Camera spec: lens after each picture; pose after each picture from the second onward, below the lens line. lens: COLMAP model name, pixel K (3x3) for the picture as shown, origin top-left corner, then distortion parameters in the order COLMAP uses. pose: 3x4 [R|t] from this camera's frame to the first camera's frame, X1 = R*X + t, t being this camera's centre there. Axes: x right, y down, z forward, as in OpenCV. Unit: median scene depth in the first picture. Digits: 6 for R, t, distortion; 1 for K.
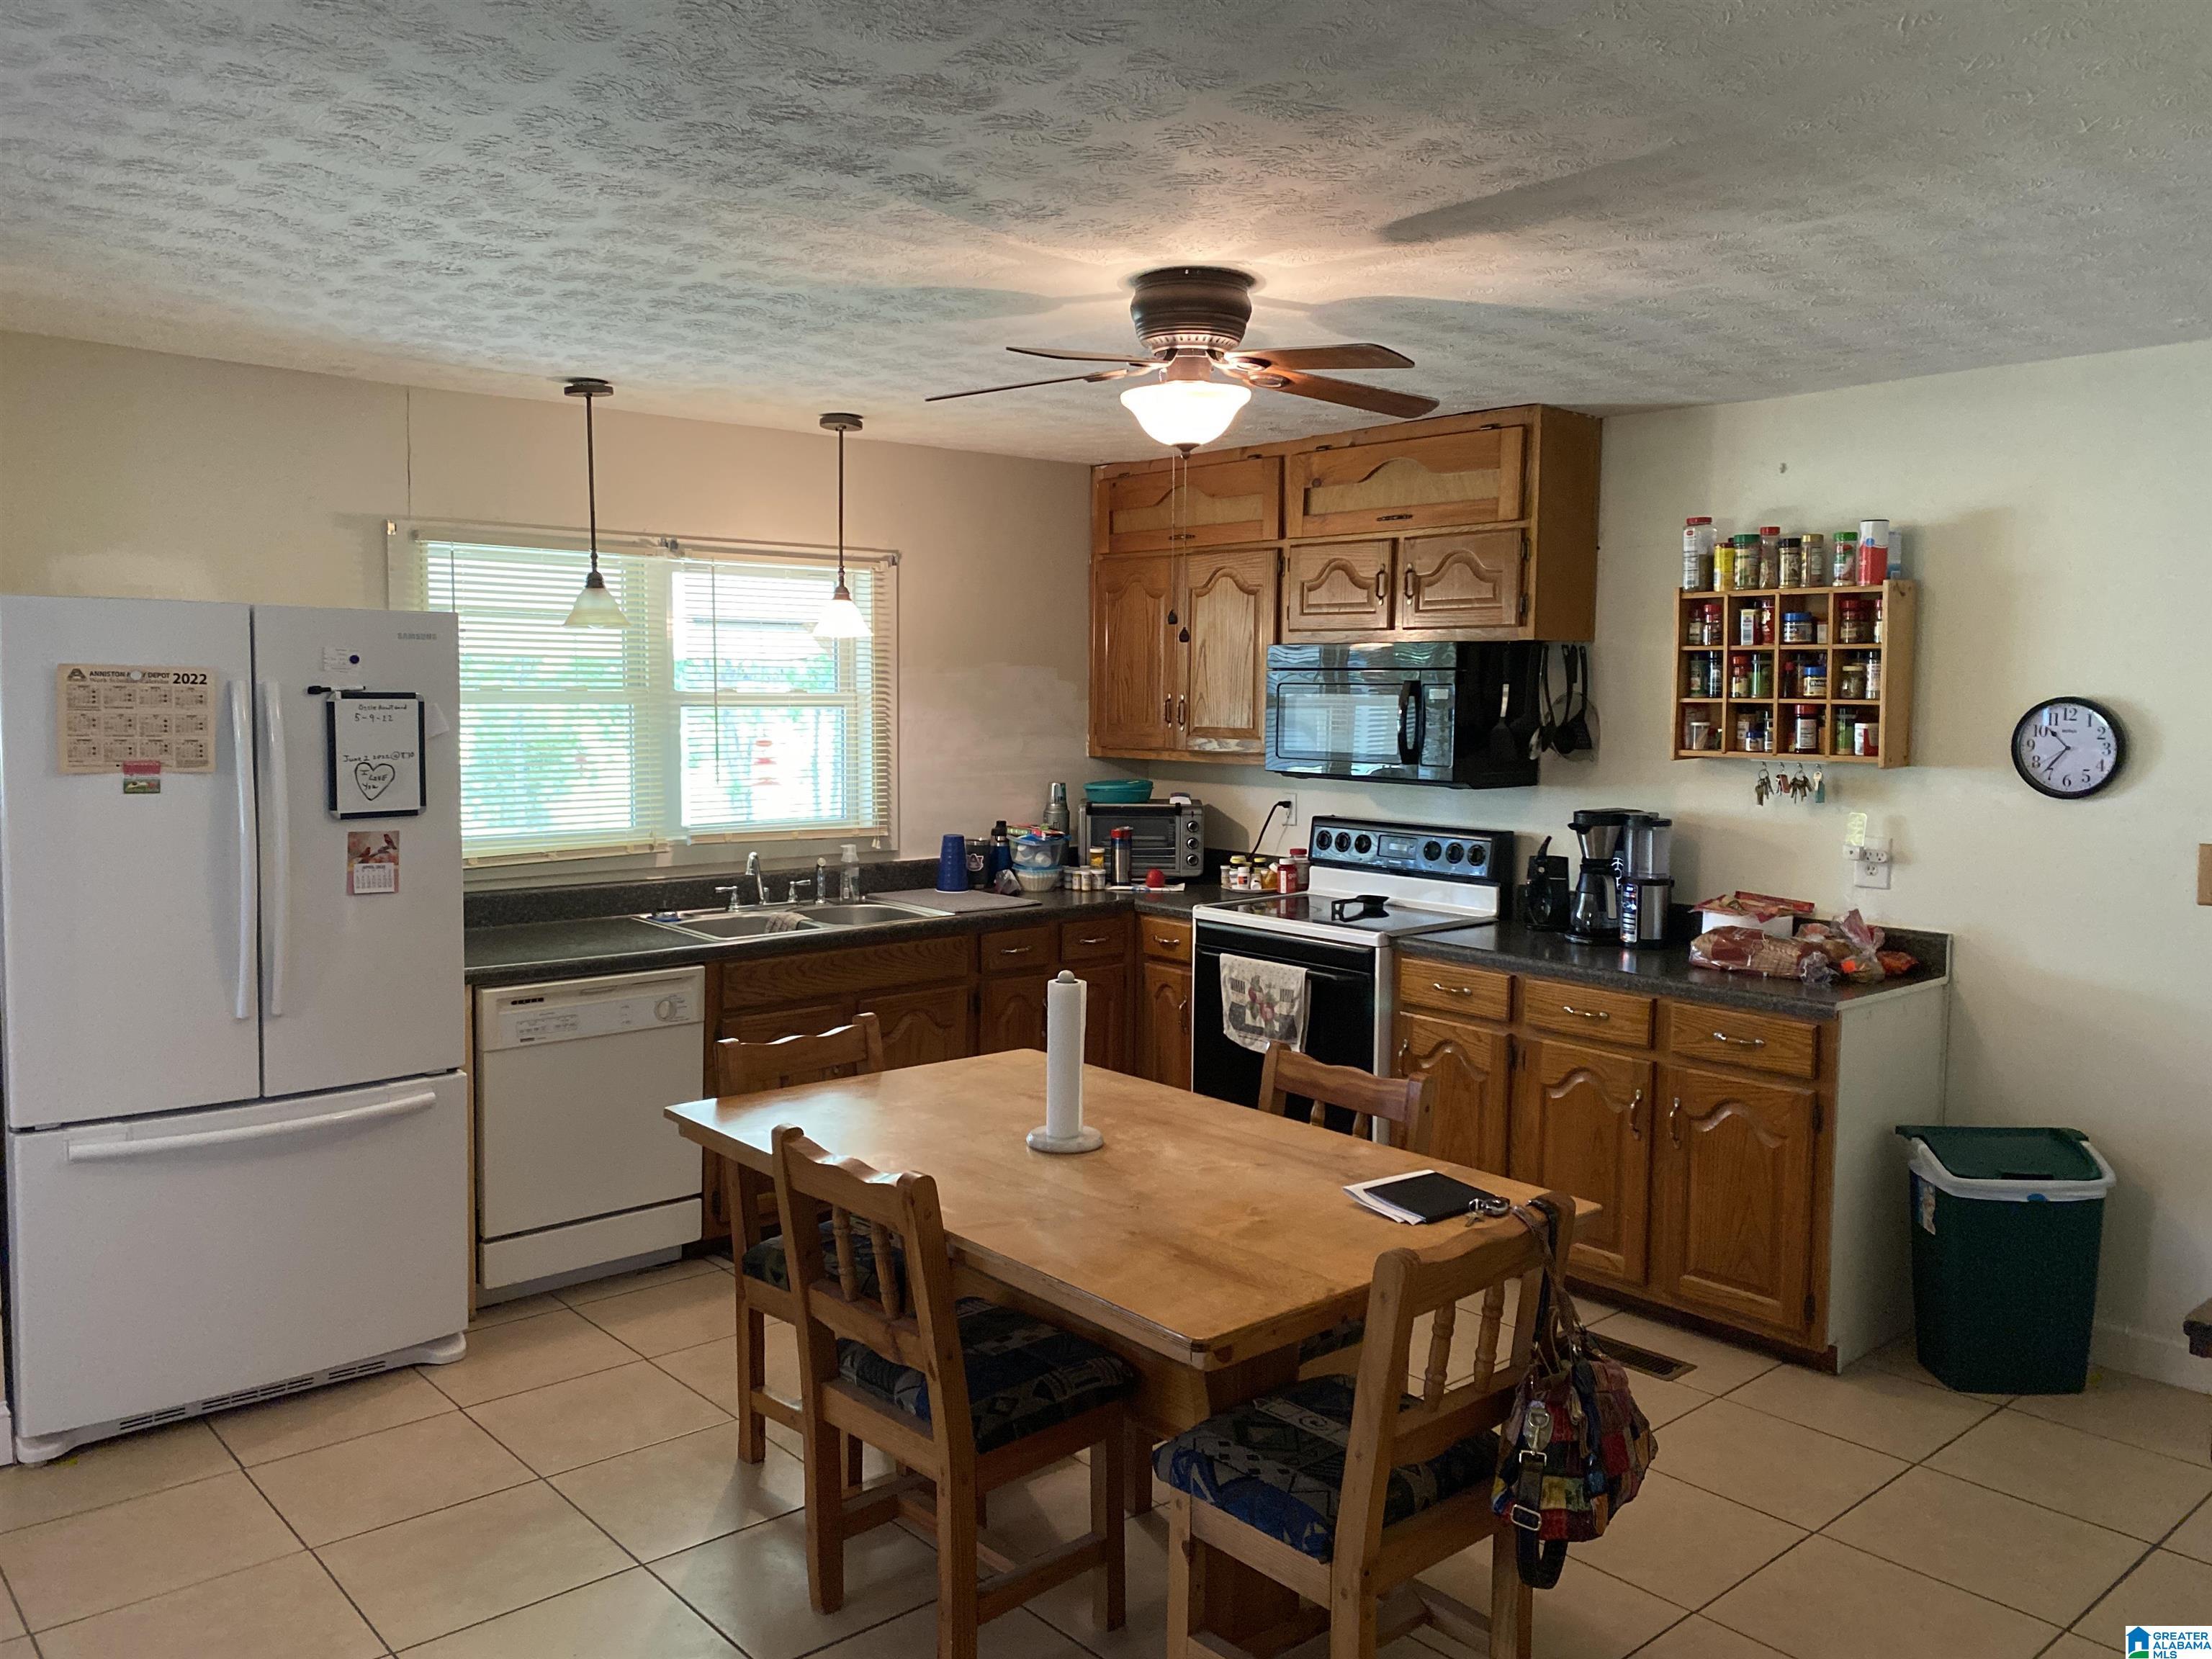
lens RADIAL K [[1694.9, 0, 1106.0], [0, 1694.9, 829.5], [0, 0, 1]] dist [0.013924, -0.001264]
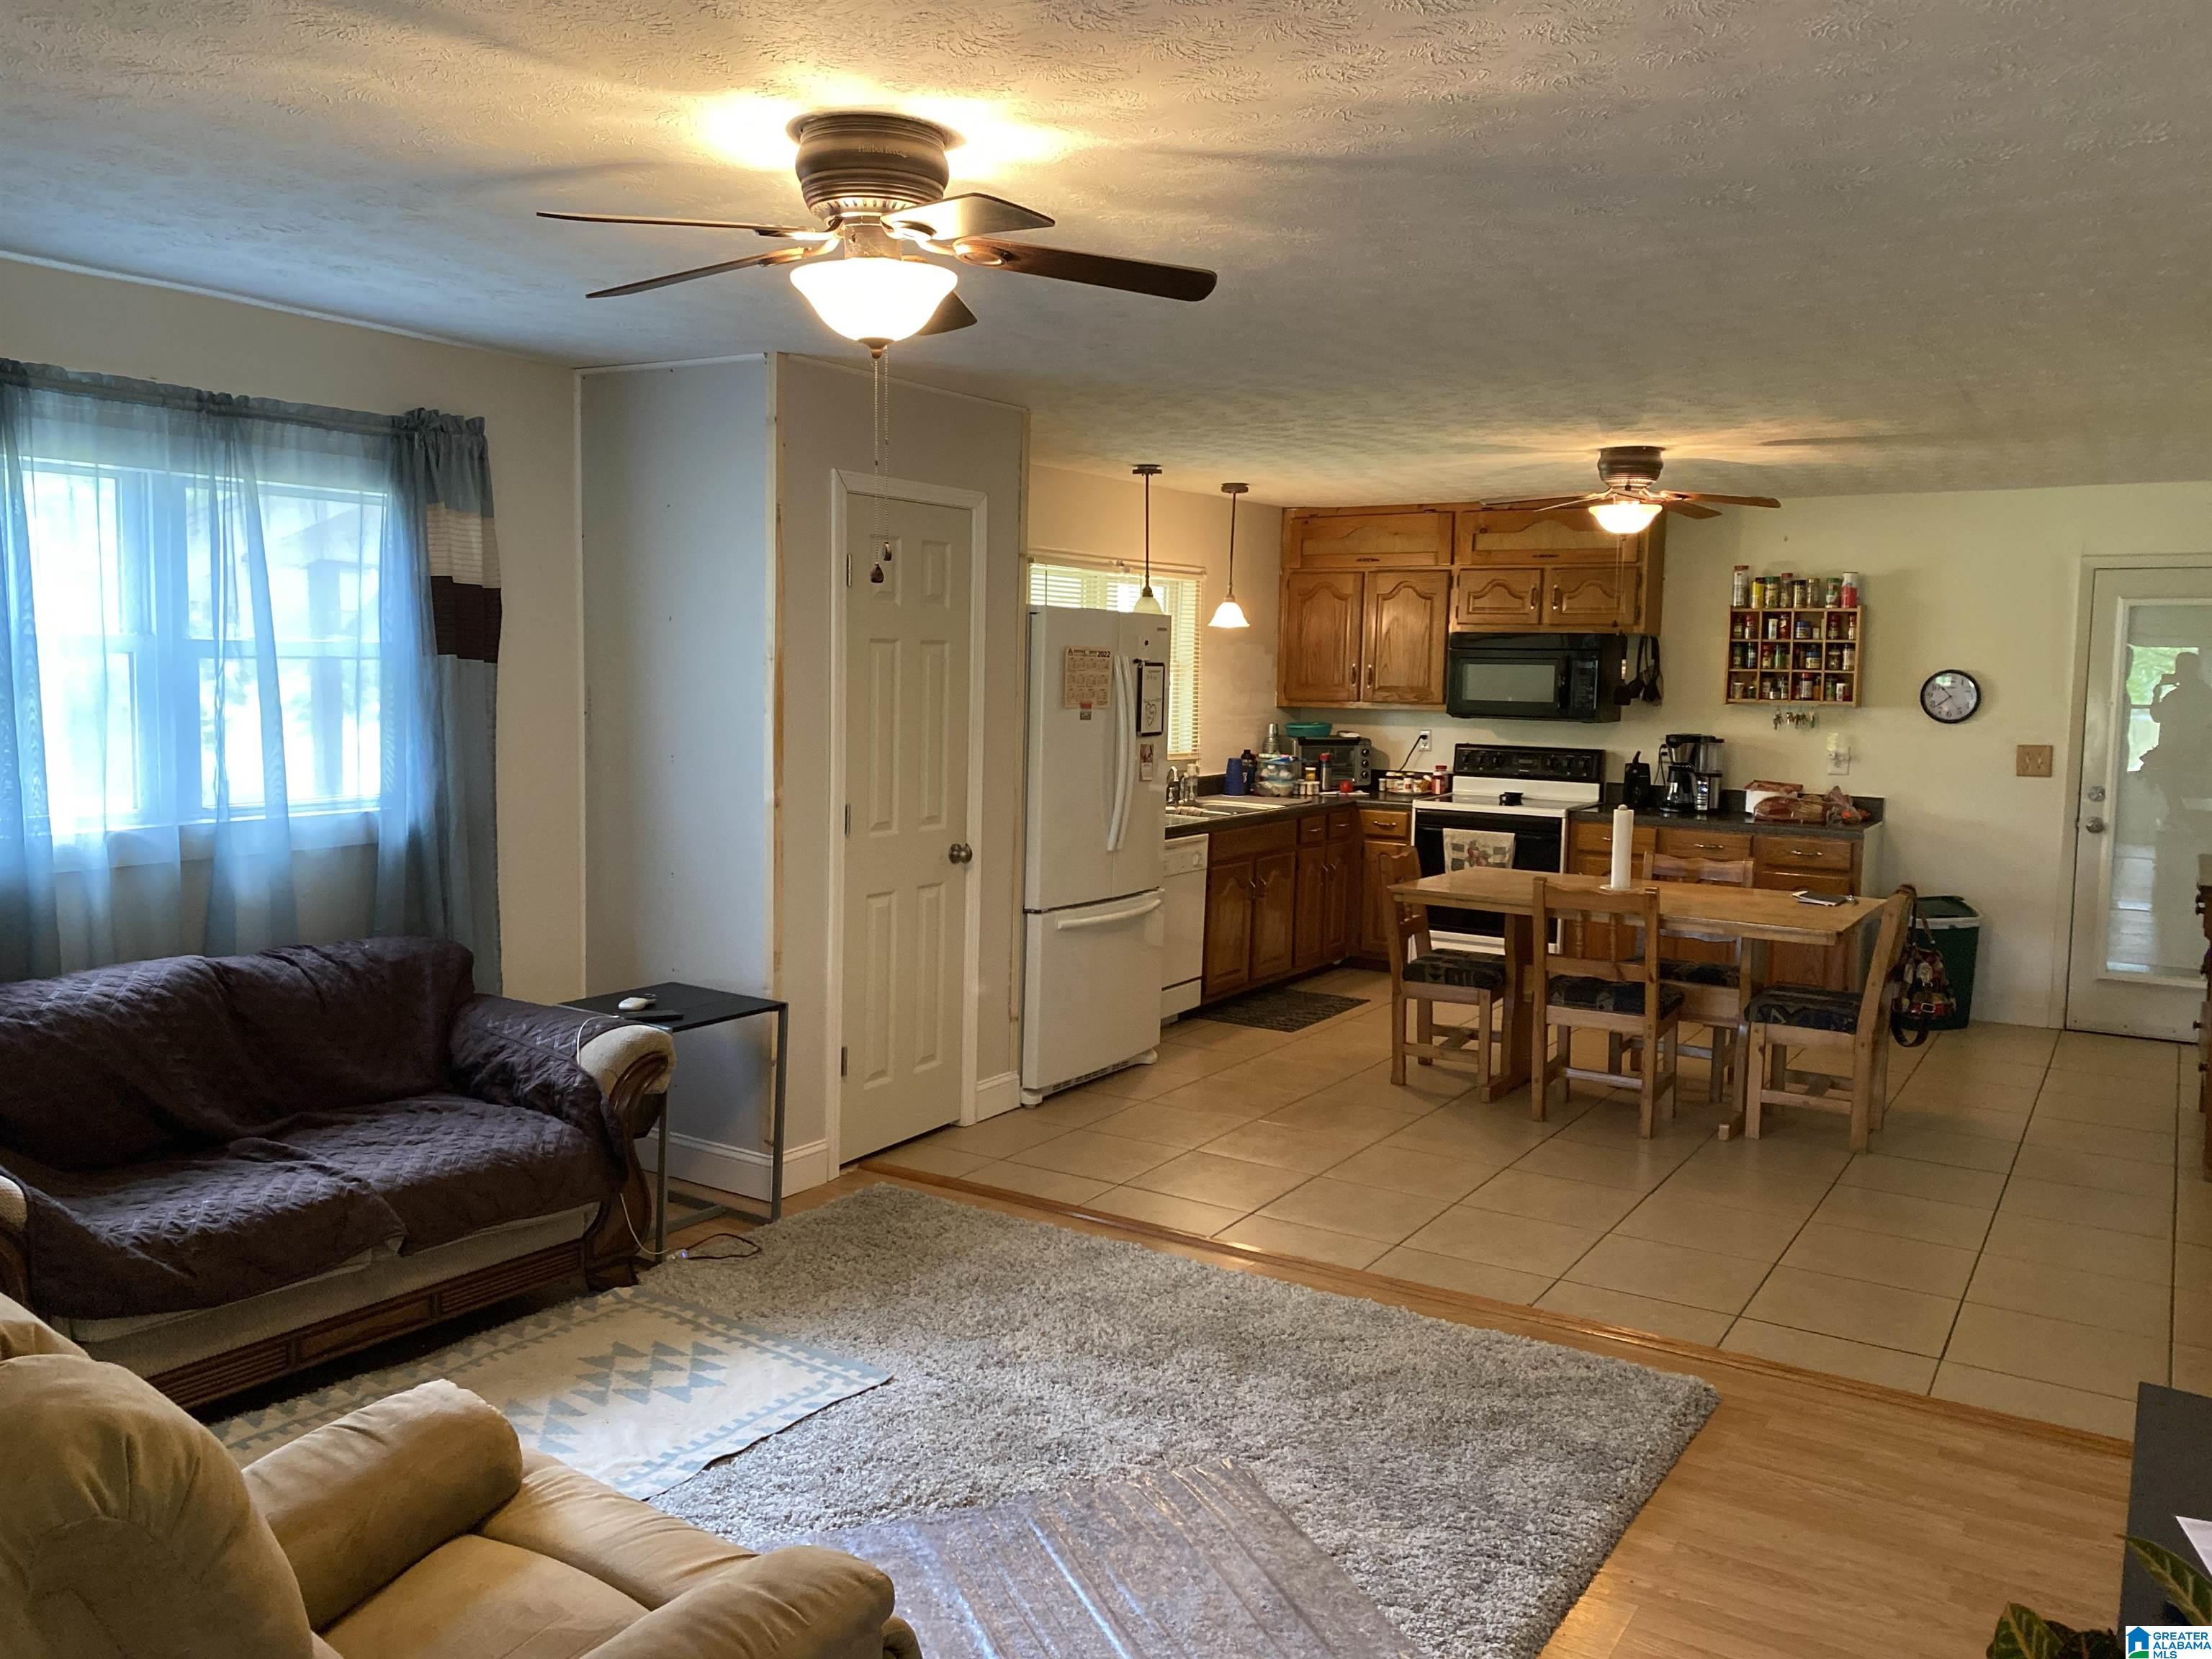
lens RADIAL K [[1695.0, 0, 1106.0], [0, 1695.0, 829.5], [0, 0, 1]] dist [-0.000776, -0.005779]
pose [[0.963805, -0.020409, 0.265826, -0.755688], [0.015202, 0.999650, 0.021632, 0.040344], [-0.266174, -0.016808, 0.963778, -0.512307]]
